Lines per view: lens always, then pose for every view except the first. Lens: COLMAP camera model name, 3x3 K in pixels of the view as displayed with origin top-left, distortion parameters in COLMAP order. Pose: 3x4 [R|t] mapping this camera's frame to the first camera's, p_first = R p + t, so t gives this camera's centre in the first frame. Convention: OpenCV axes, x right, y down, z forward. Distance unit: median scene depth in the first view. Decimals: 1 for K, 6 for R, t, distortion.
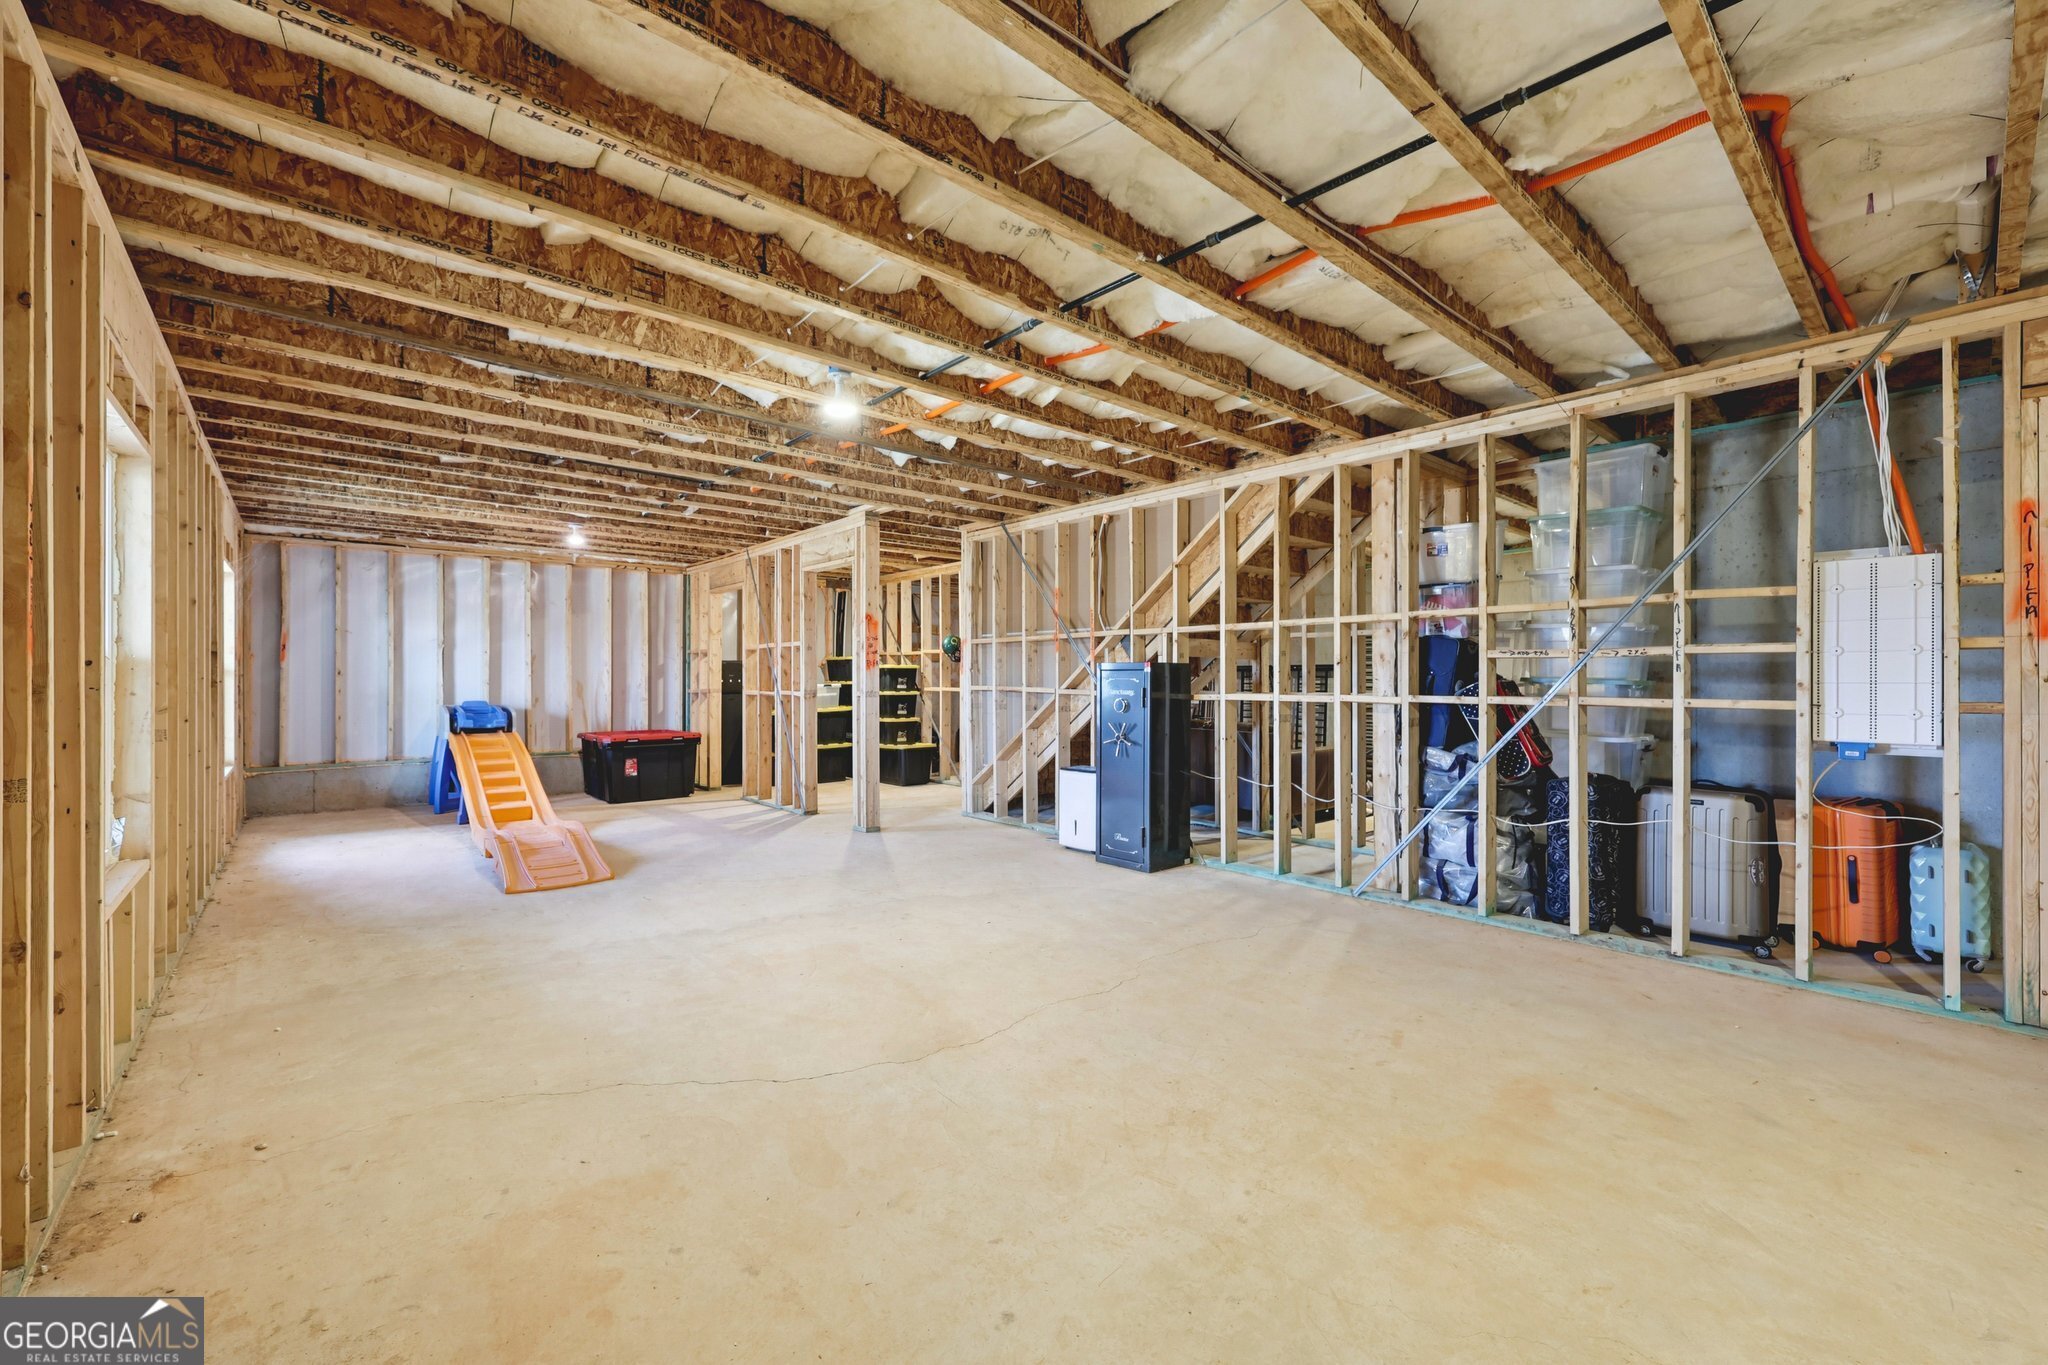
lens RADIAL K [[827.2, 0, 1023.9], [0, 827.2, 675.1], [0, 0, 1]] dist [-0.003205, 0.000833]
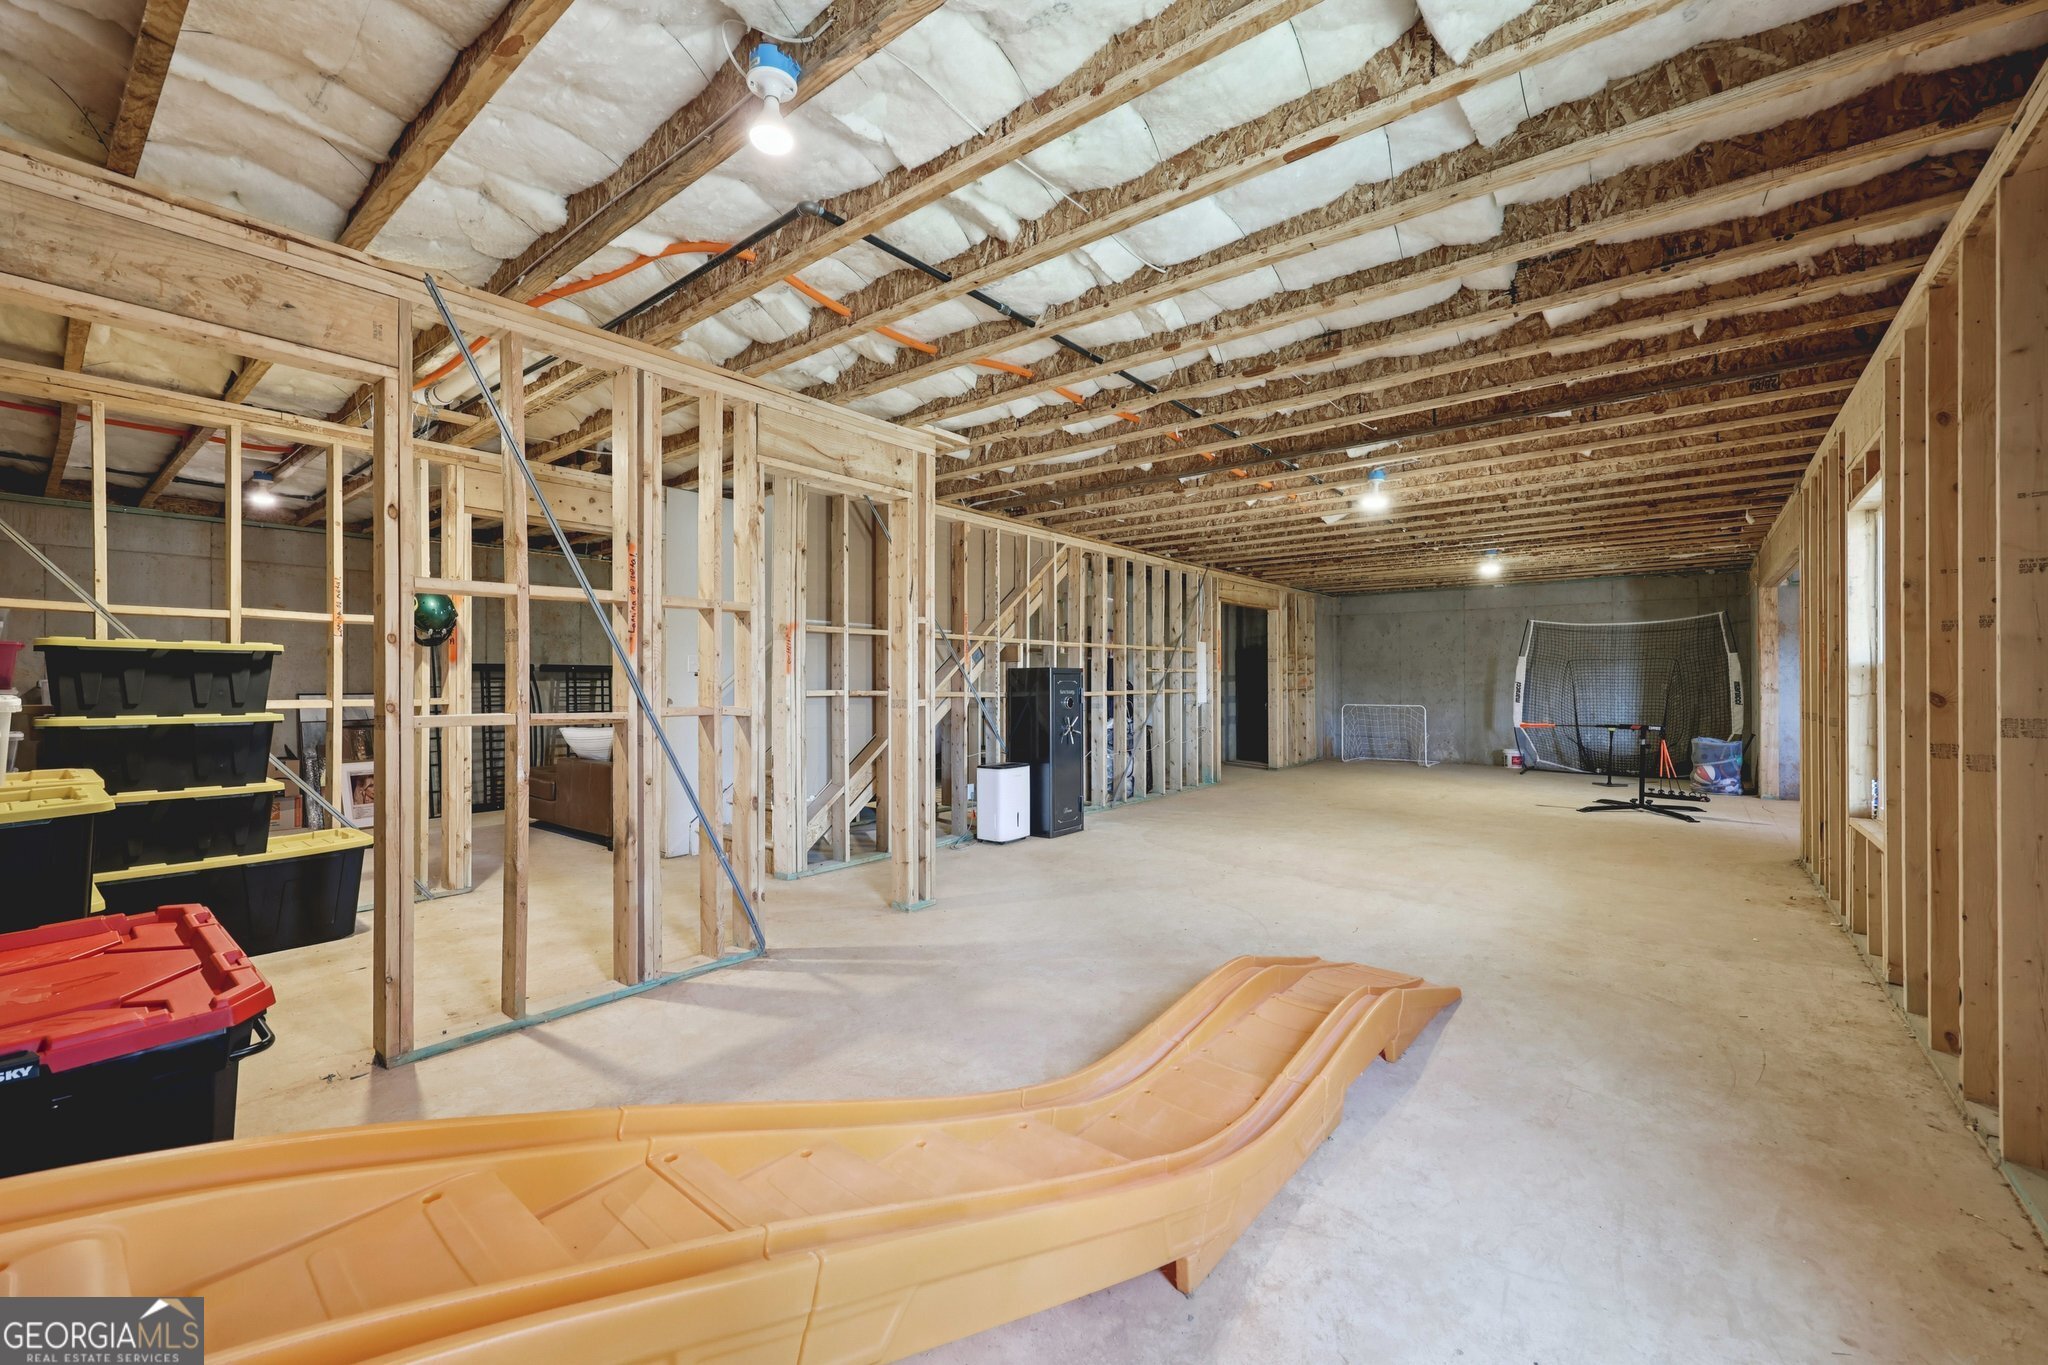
lens RADIAL K [[827.2, 0, 1015.9], [0, 827.2, 680.1], [0, 0, 1]] dist [-0.003205, 0.000833]
pose [[-0.178120, -0.000305, 0.984009, -1.581881], [0.002659, 0.999996, 0.000791, 0.002527], [-0.984005, 0.002757, -0.178119, 1.905174]]
